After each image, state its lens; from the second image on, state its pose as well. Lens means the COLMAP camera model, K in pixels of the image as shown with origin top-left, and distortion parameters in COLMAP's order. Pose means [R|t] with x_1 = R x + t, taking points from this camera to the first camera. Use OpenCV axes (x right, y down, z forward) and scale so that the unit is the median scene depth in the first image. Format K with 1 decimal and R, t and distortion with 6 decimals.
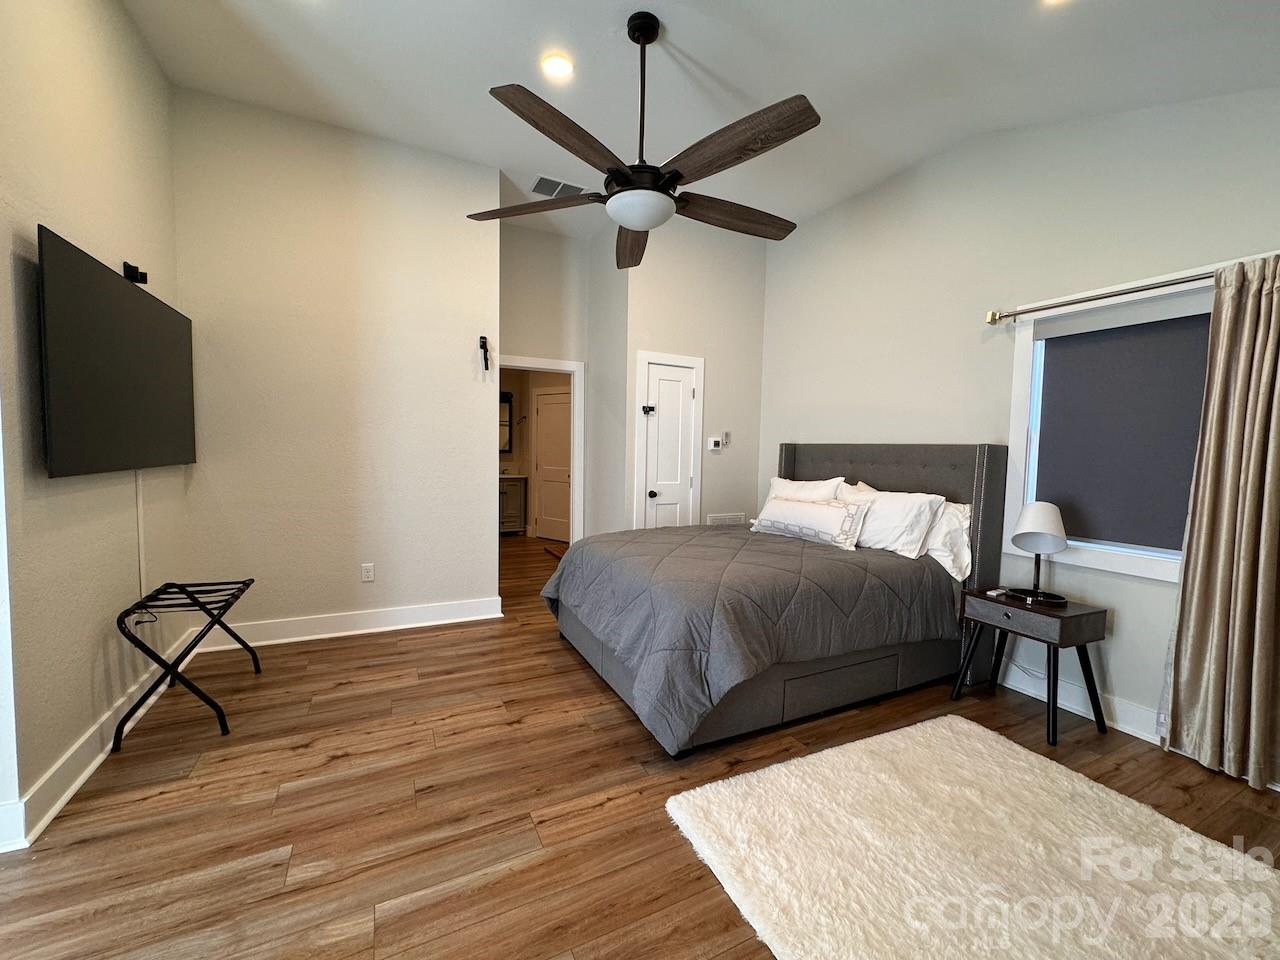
lens RADIAL K [[513.4, 0, 638.7], [0, 513.4, 482.9], [0, 0, 1]] dist [0.000555, -0.000502]
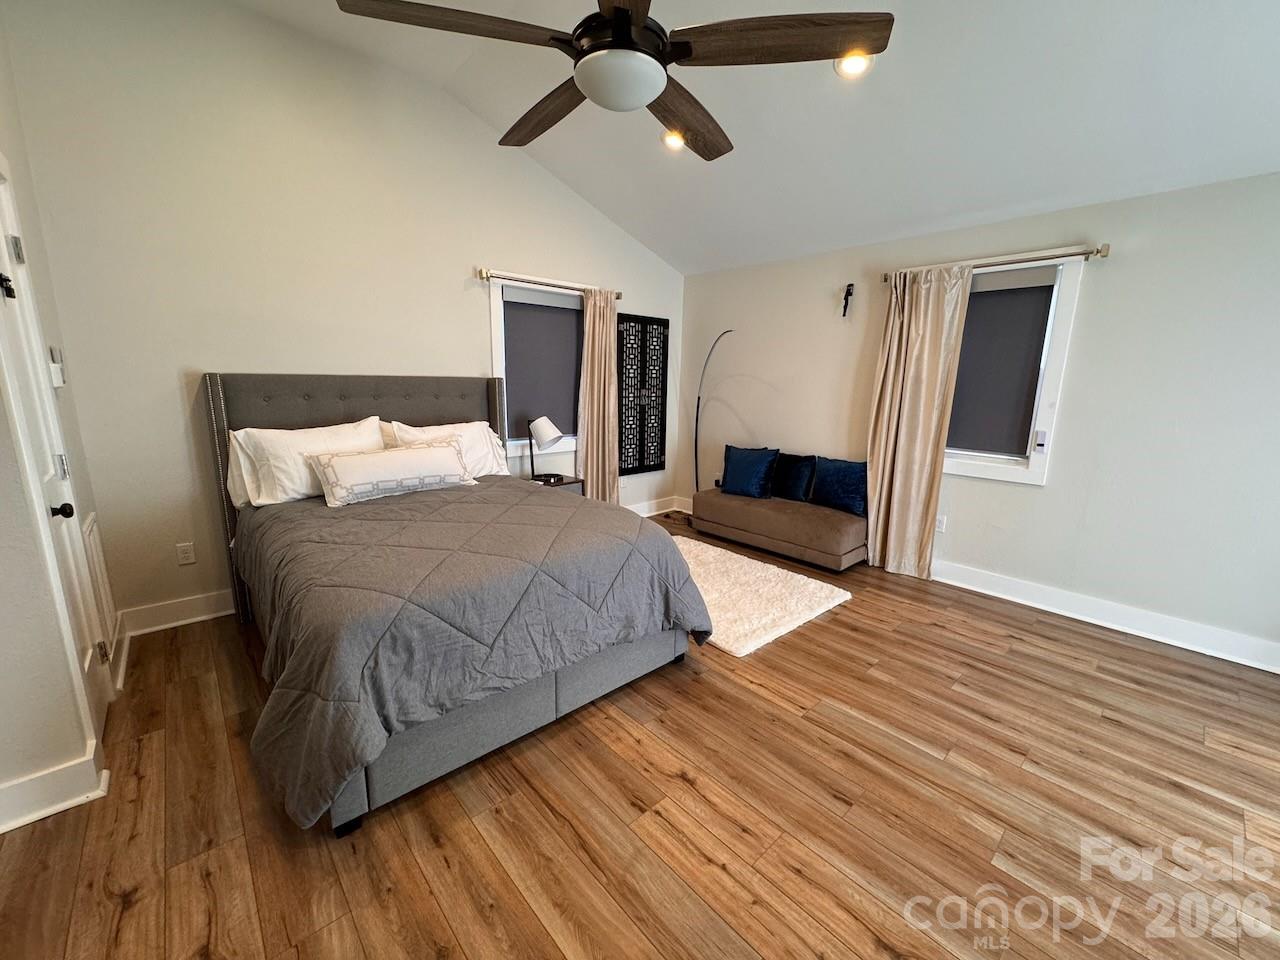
lens RADIAL K [[513.4, 0, 643.8], [0, 513.4, 484.4], [0, 0, 1]] dist [0.000555, -0.000502]
pose [[-0.279746, -0.219299, 0.934693, -0.947900], [0.043711, 0.969644, 0.240581, -0.150043], [-0.959079, 0.108157, -0.261668, 1.380908]]
